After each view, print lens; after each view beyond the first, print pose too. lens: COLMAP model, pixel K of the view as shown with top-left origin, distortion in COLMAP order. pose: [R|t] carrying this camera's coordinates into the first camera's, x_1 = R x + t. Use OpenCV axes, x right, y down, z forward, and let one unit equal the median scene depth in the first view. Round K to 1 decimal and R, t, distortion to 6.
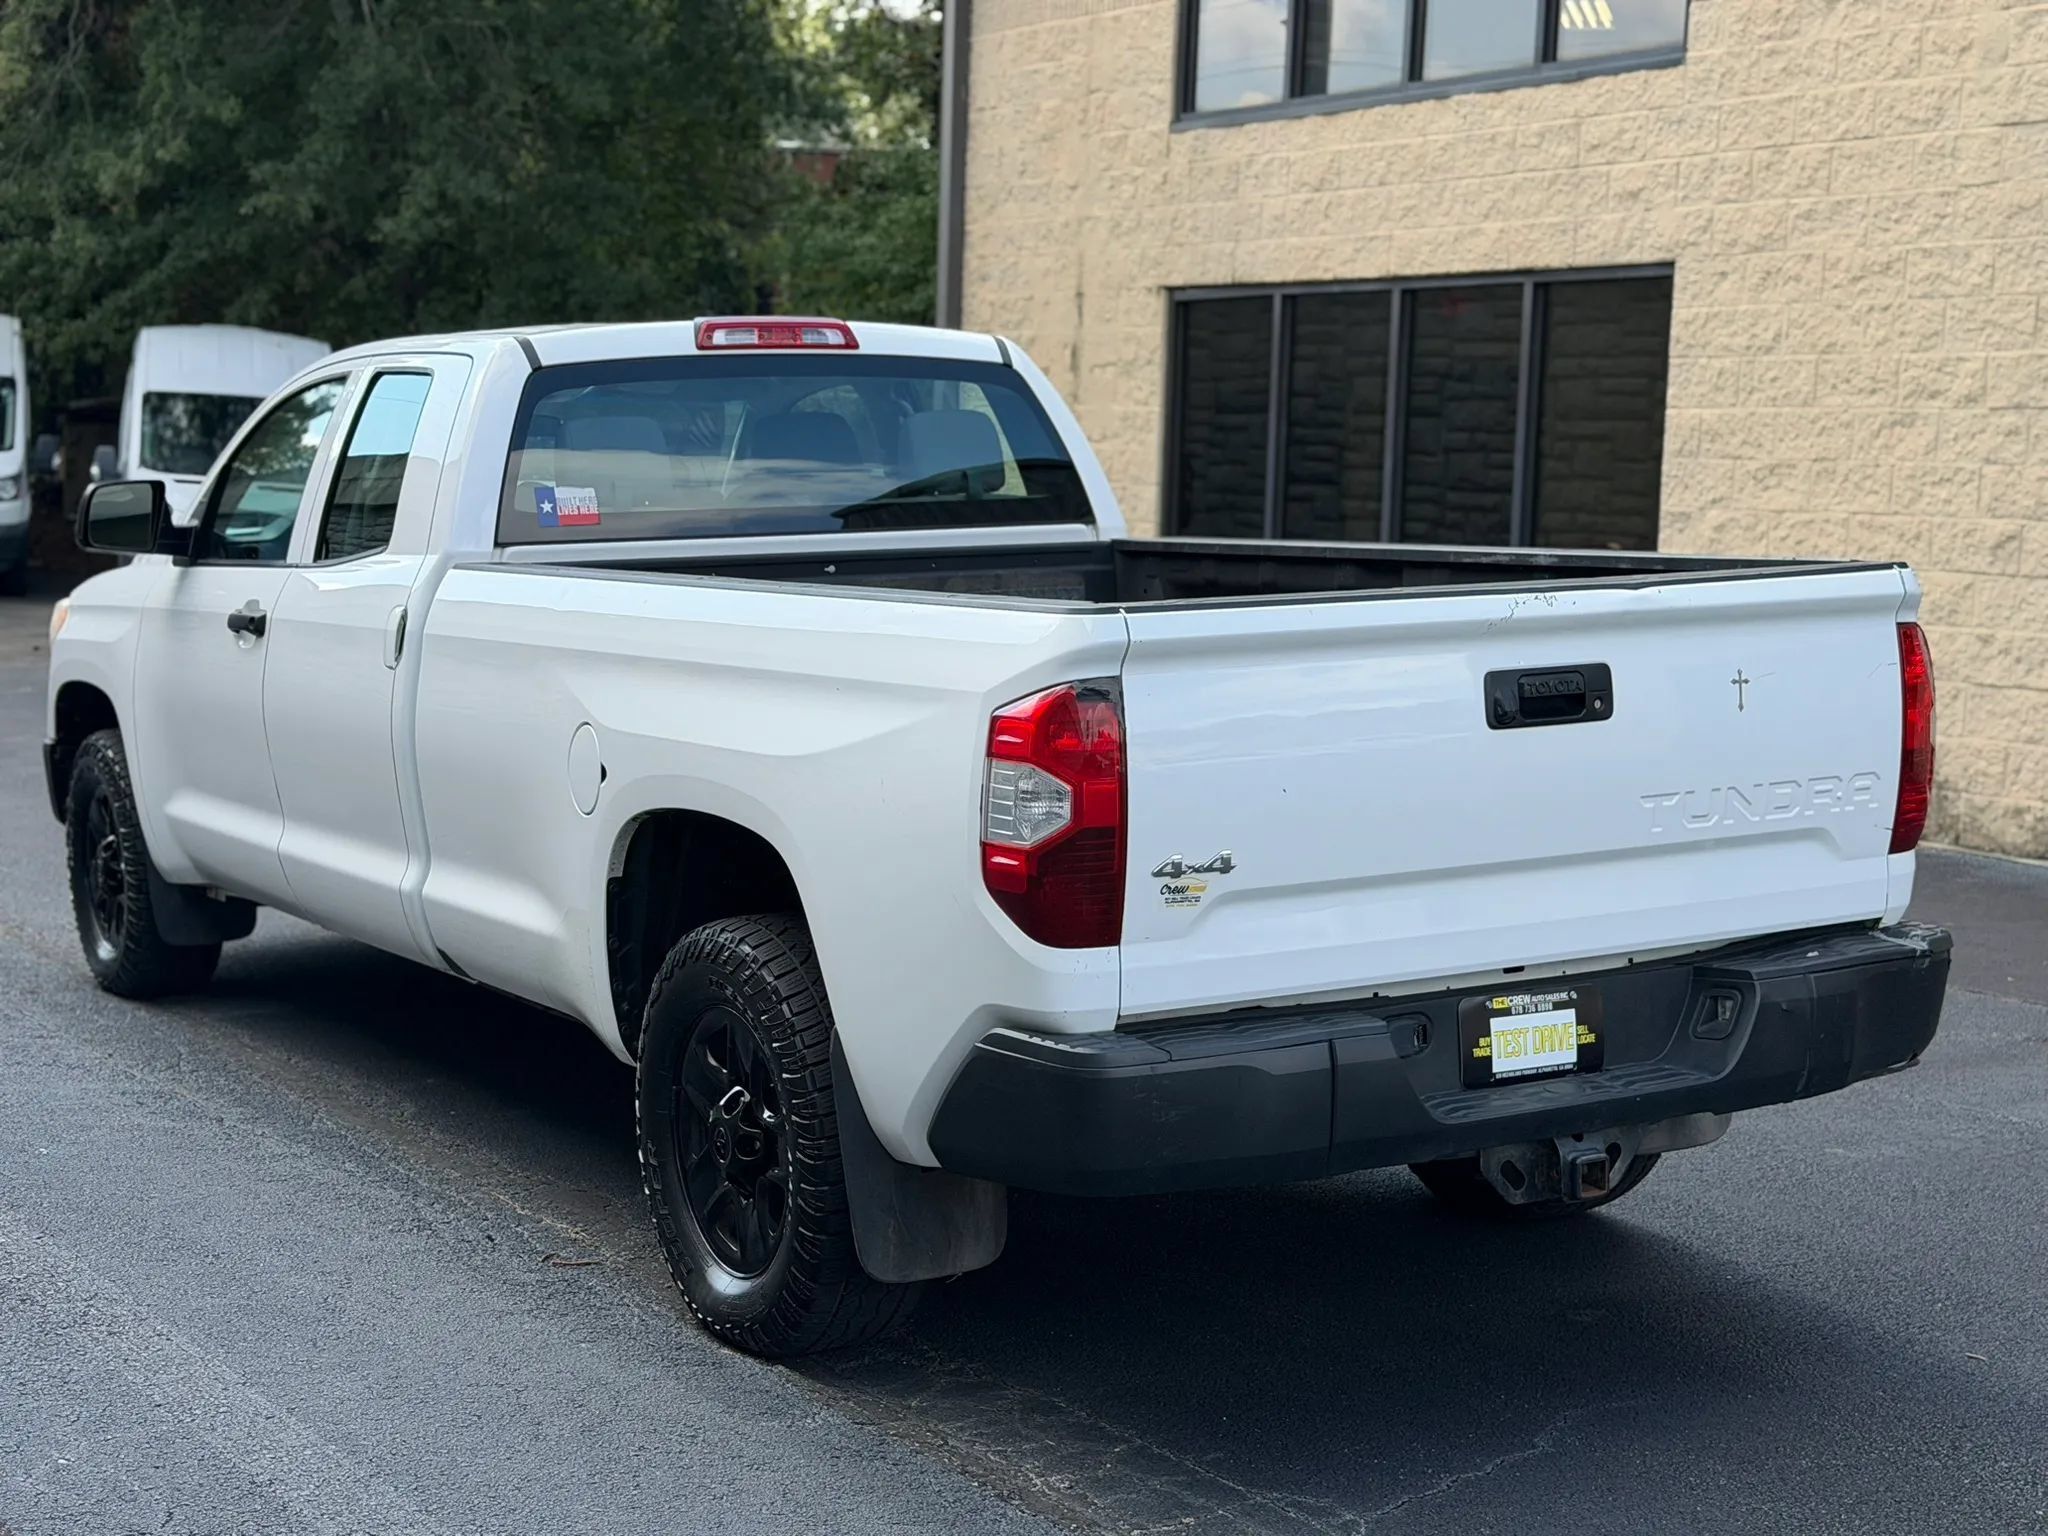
lens RADIAL K [[3086.4, 0, 1024.0], [0, 3086.4, 768.0], [0, 0, 1]] dist [0.186944, -0.365012]
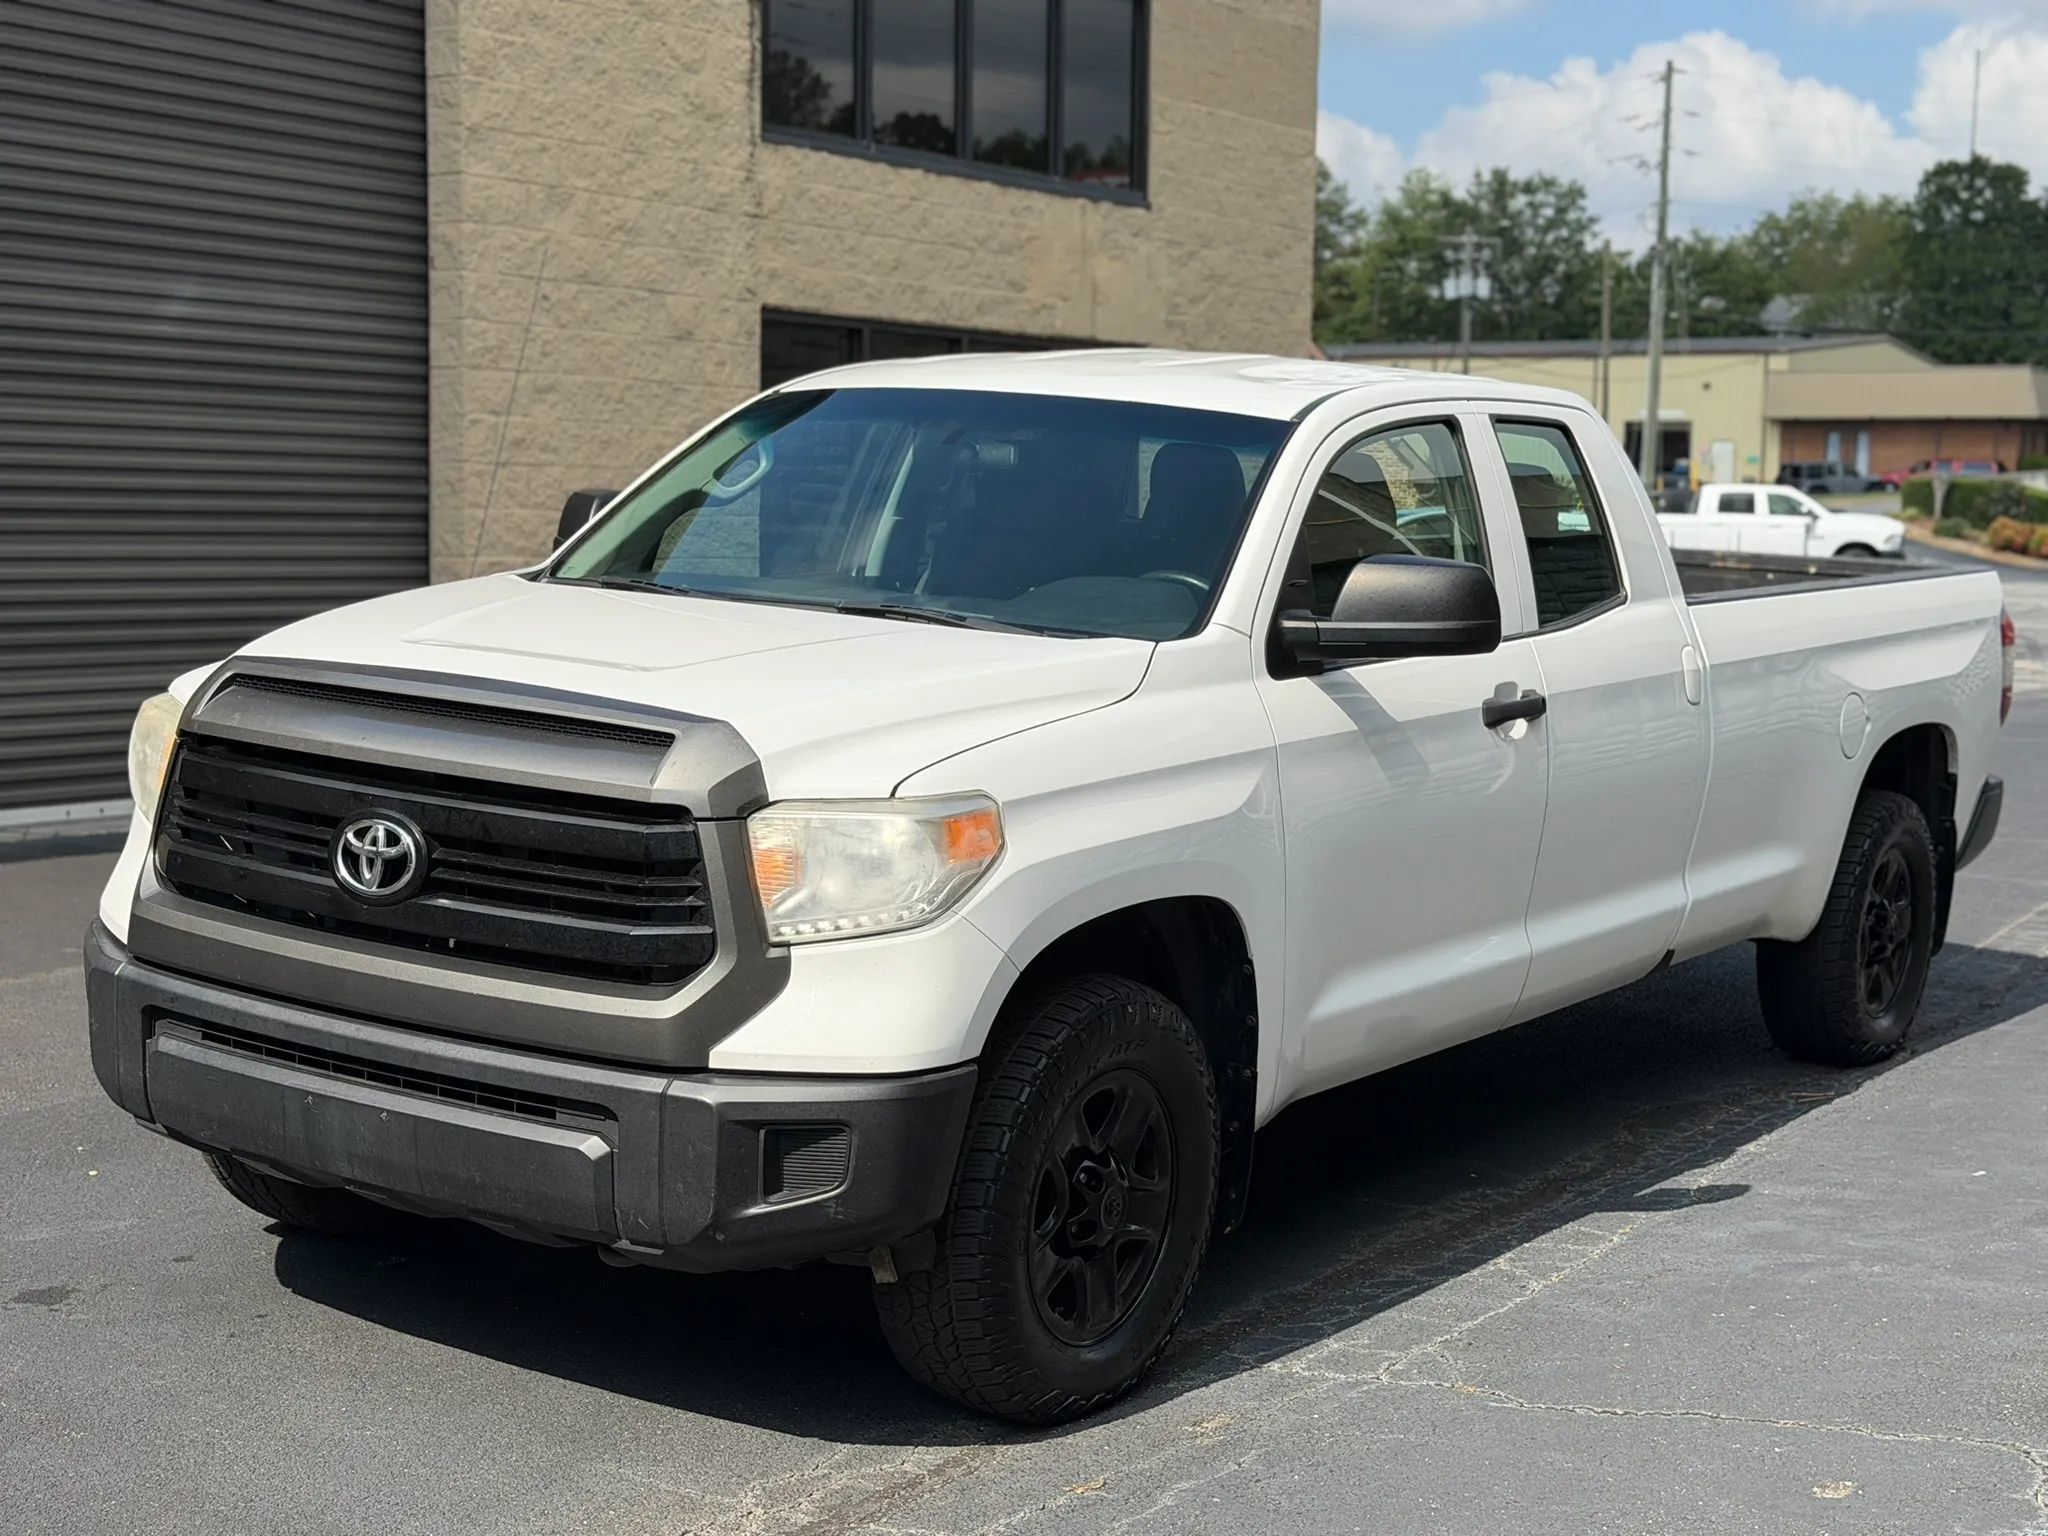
lens RADIAL K [[3079.1, 0, 1016.0], [0, 3079.1, 767.6], [0, 0, 1]] dist [0.156891, -0.155156]
pose [[-0.419226, -0.115845, 0.900461, -0.550737], [0.063903, 0.985601, 0.156549, -0.098987], [-0.905630, 0.123171, -0.405787, 0.845426]]
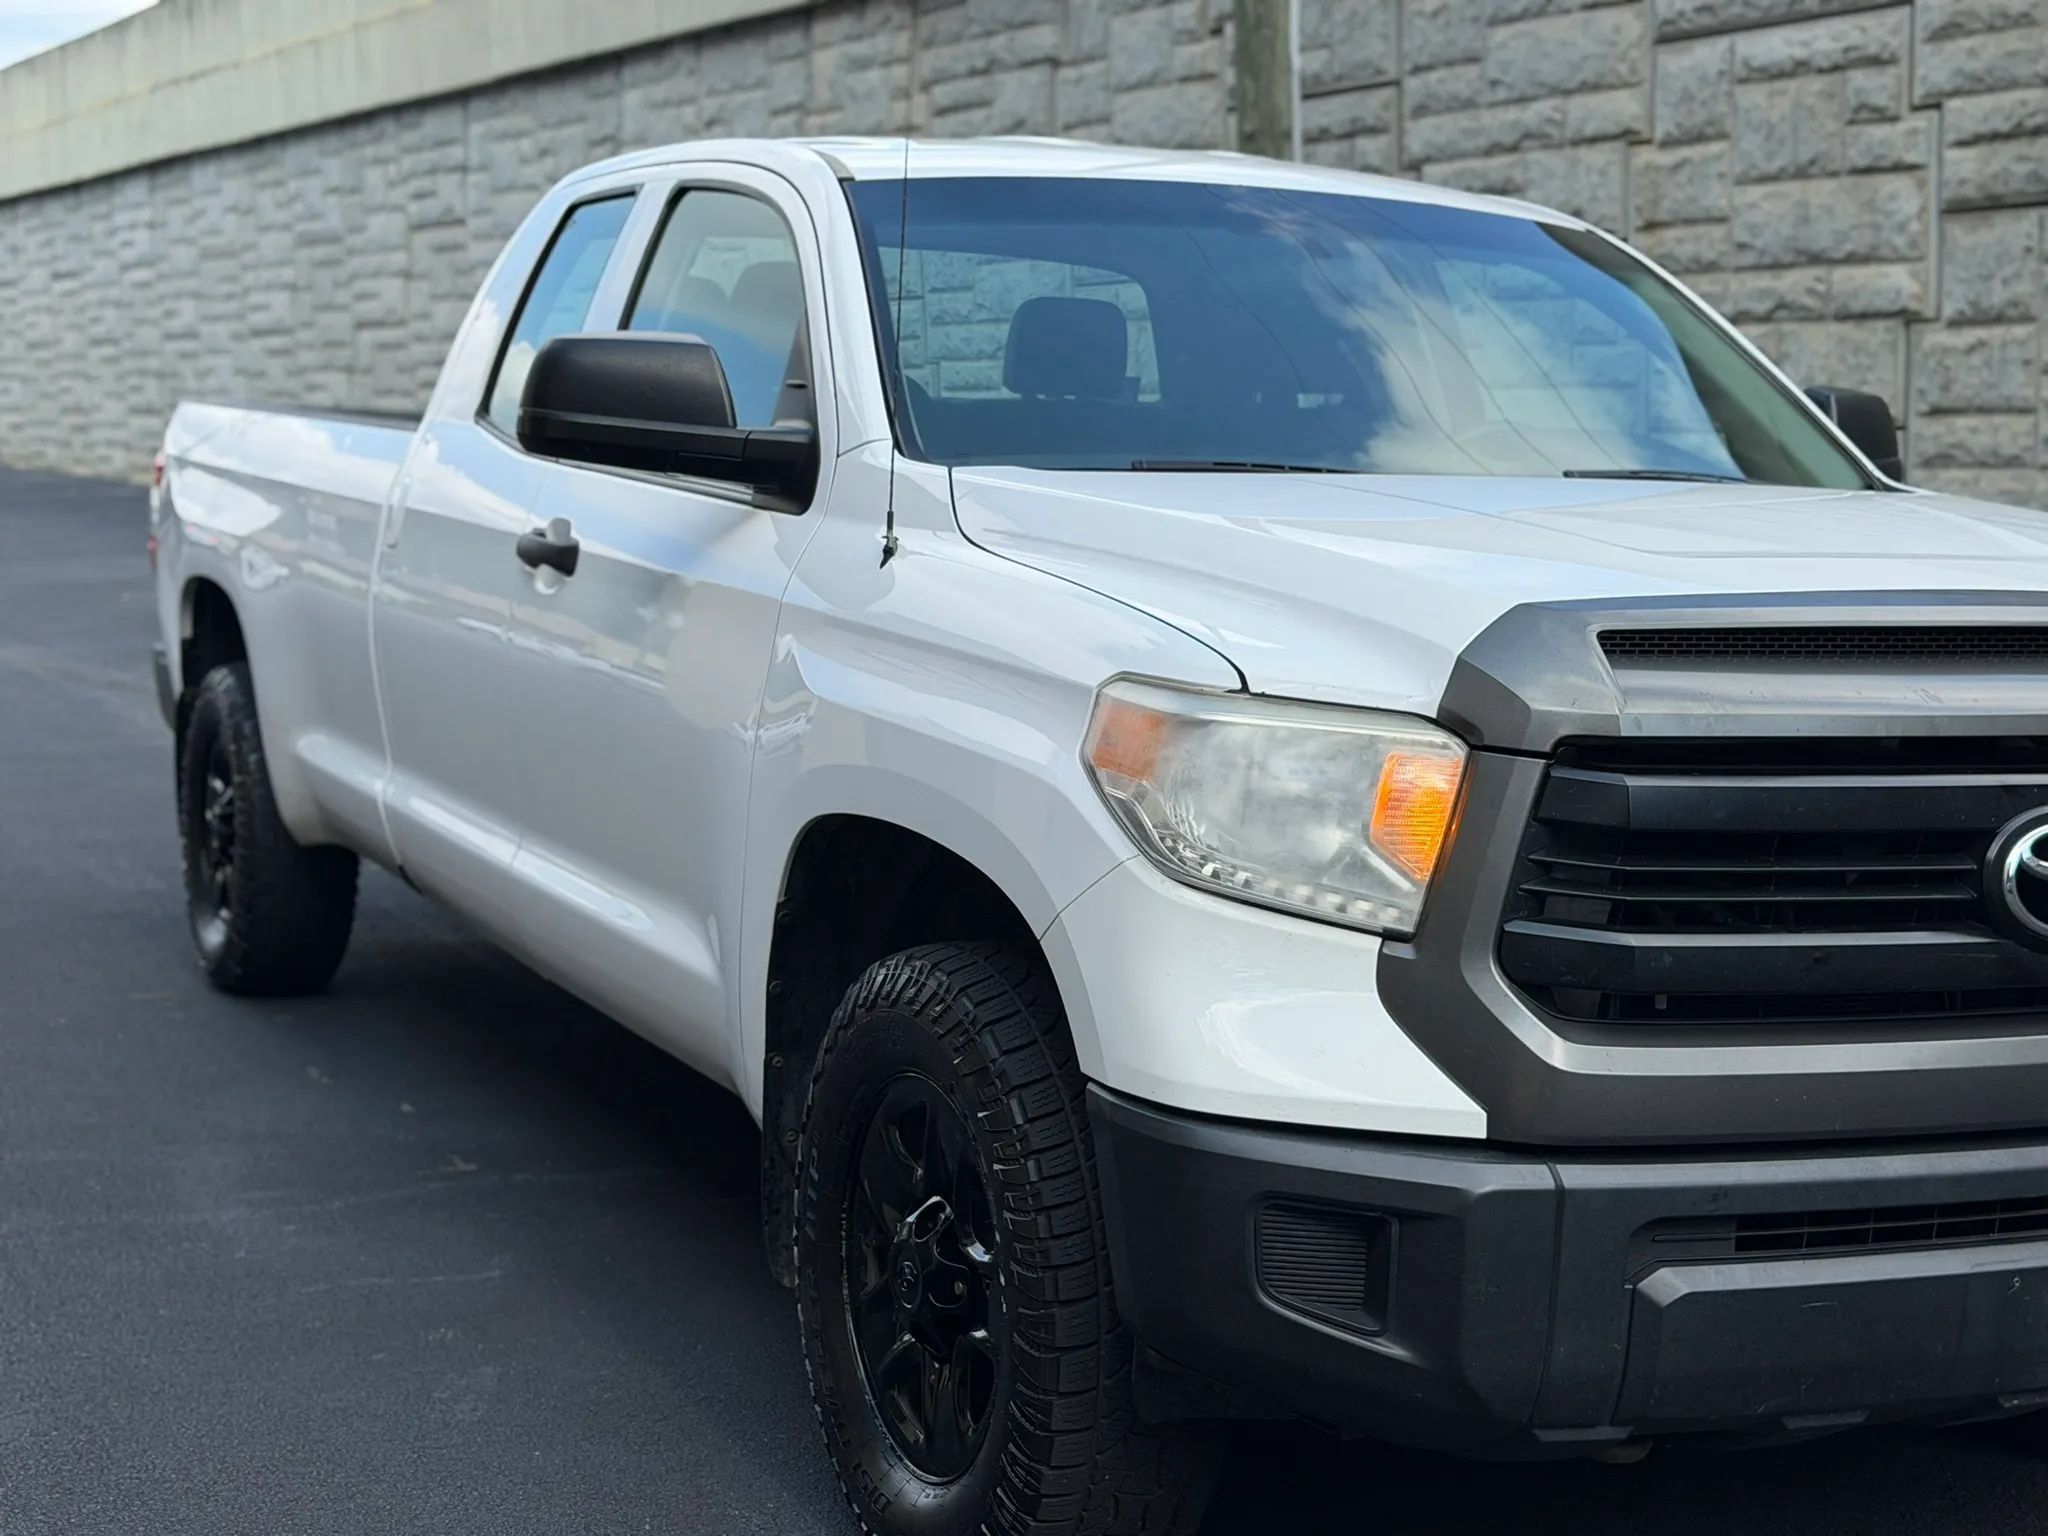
lens RADIAL K [[3086.4, 0, 1024.0], [0, 3086.4, 768.0], [0, 0, 1]] dist [0.186944, -0.365012]
pose [[-0.995079, -0.030155, 0.094383, -0.110934], [-0.008091, 0.974112, 0.225922, -0.096915], [-0.098752, 0.224046, -0.969562, 1.010438]]
